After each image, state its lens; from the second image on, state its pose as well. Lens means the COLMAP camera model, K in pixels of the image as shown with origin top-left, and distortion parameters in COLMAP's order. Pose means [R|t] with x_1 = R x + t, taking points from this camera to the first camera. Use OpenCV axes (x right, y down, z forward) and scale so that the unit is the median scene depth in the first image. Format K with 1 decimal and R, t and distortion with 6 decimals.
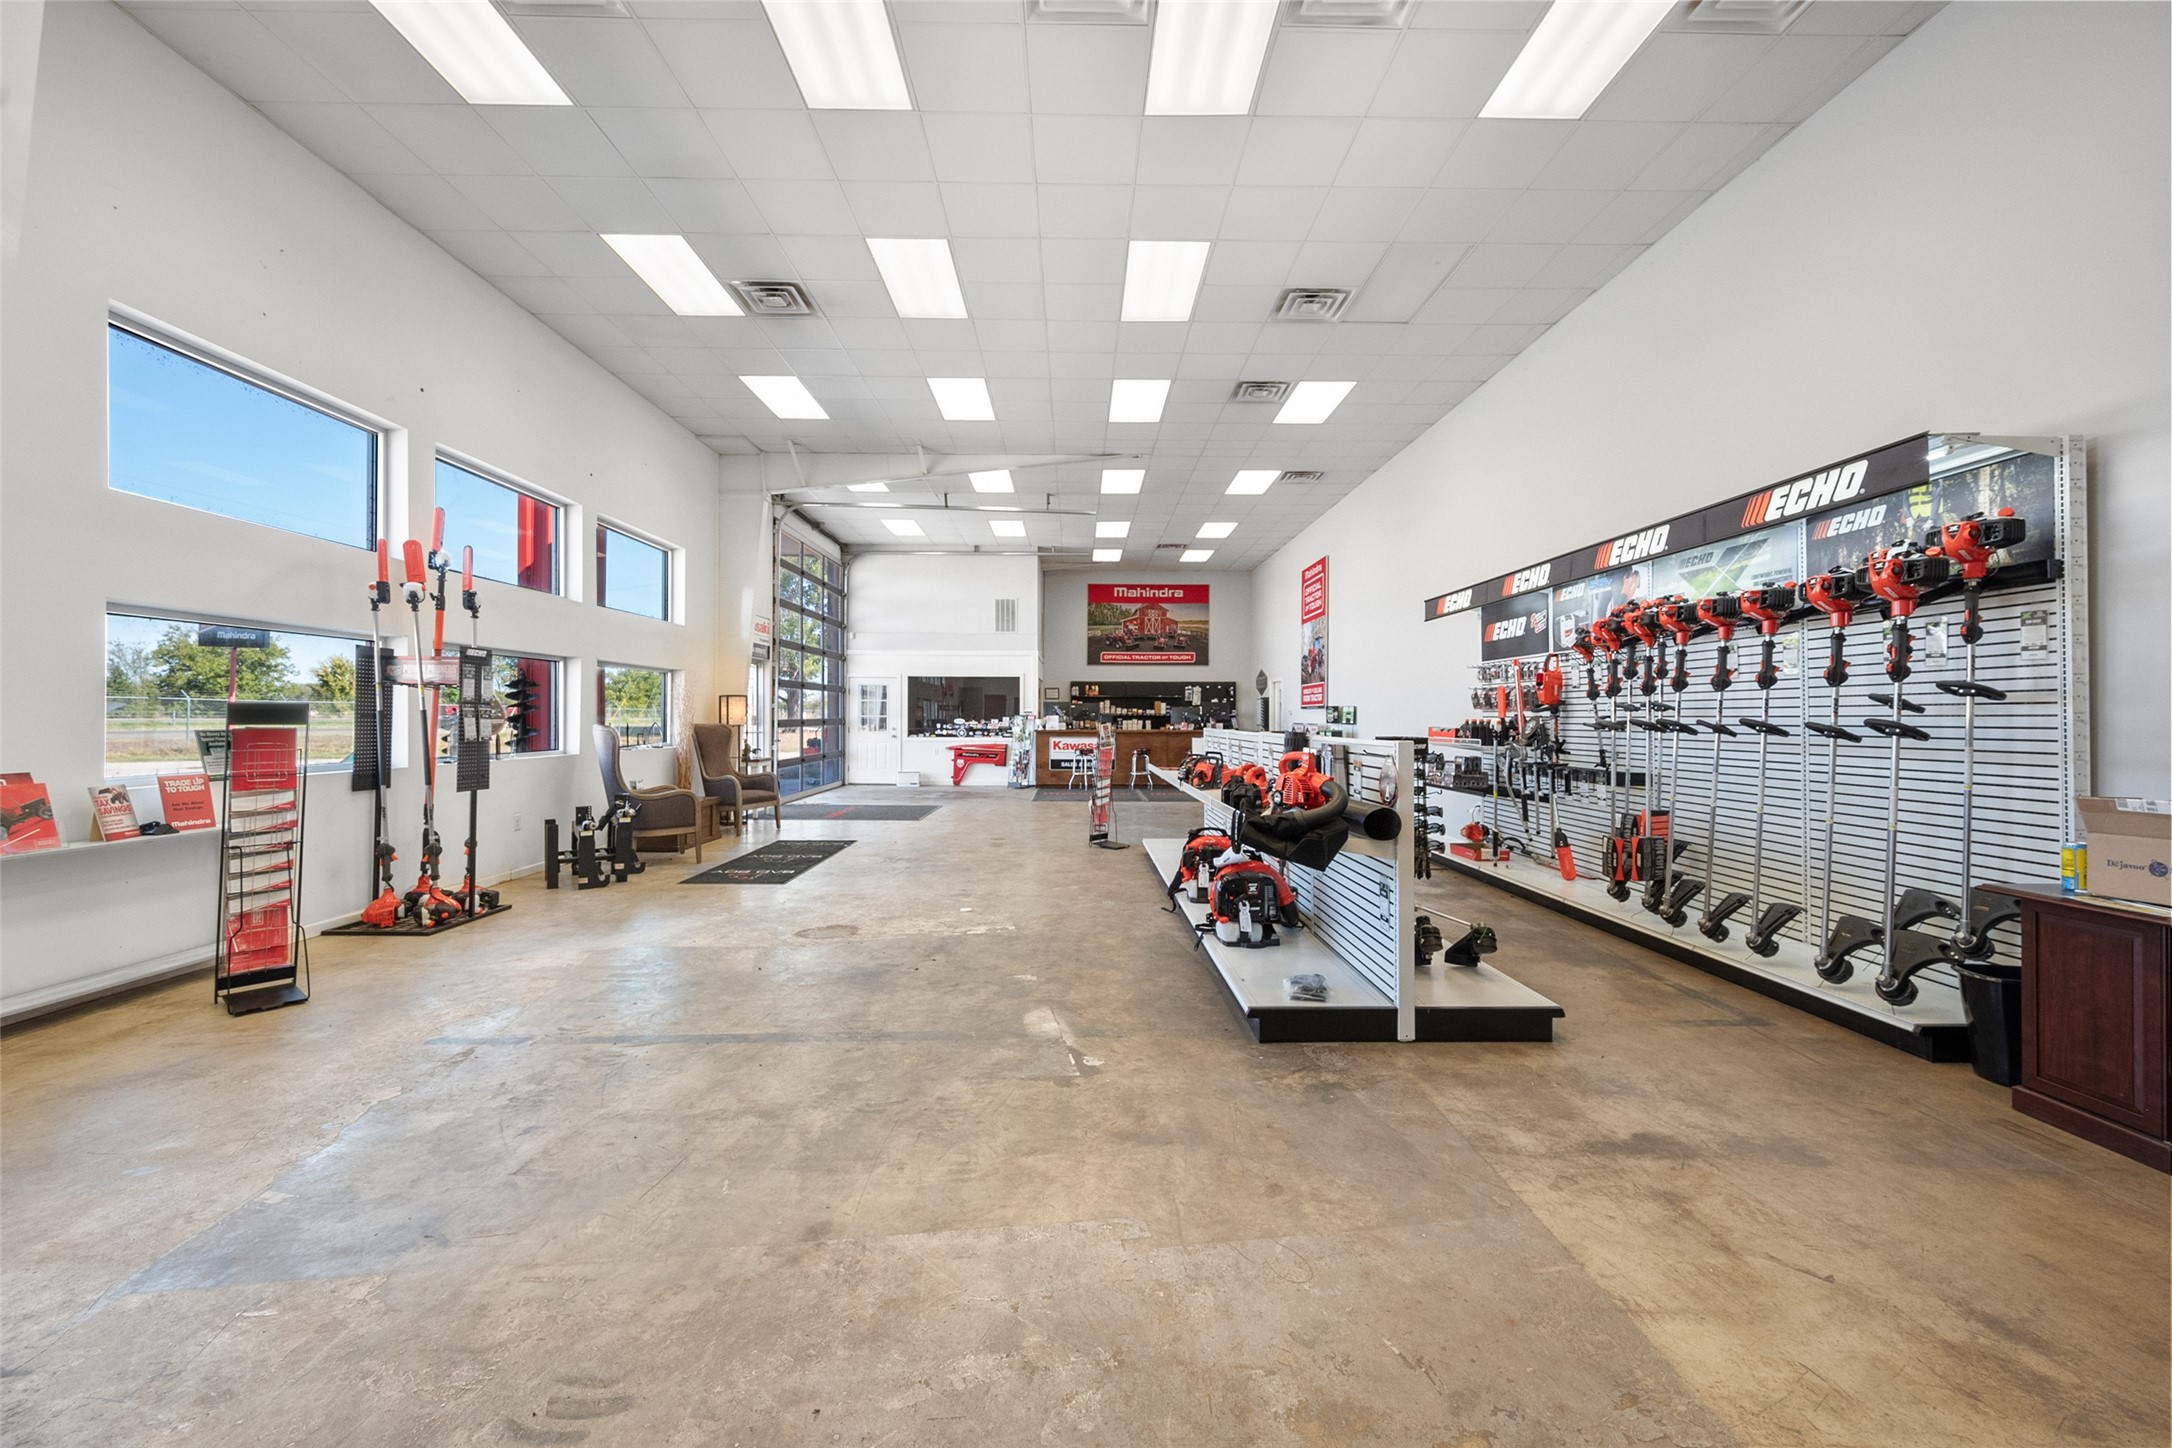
lens RADIAL K [[861.5, 0, 1082.7], [0, 861.5, 710.0], [0, 0, 1]] dist [-0.001110, -0.000017]
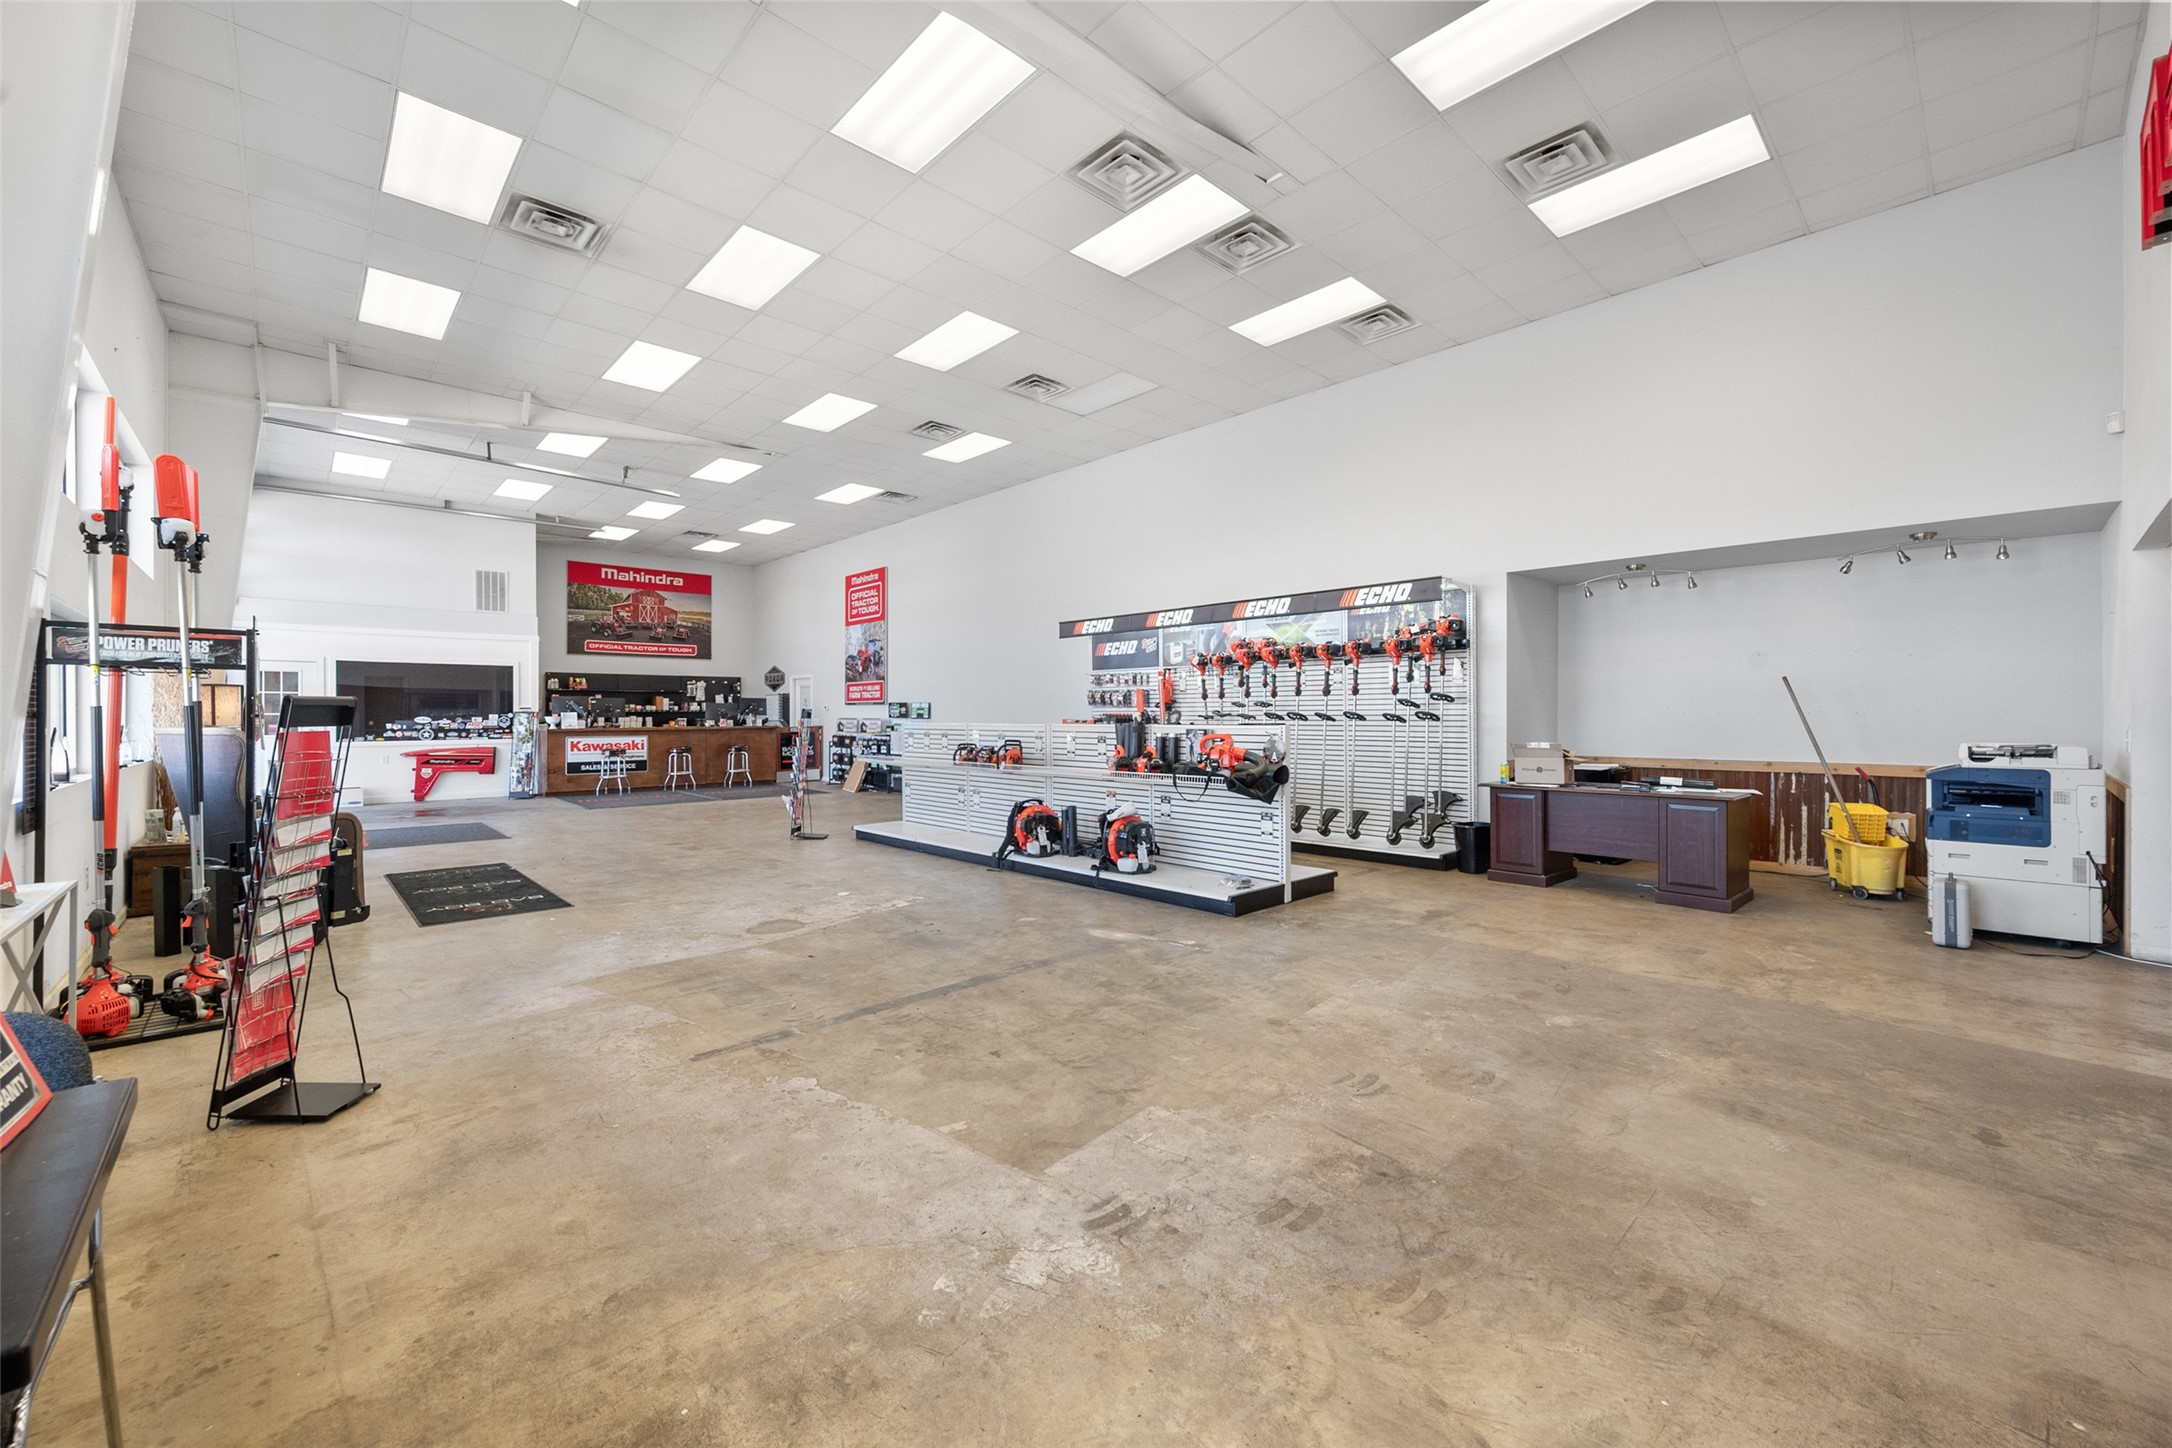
lens RADIAL K [[861.5, 0, 1089.5], [0, 861.5, 713.9], [0, 0, 1]] dist [-0.001110, -0.000017]
pose [[0.738353, -0.005791, 0.674390, -0.477804], [-0.000734, 0.999956, 0.009390, -0.000793], [-0.674415, -0.007428, 0.738316, 0.006725]]
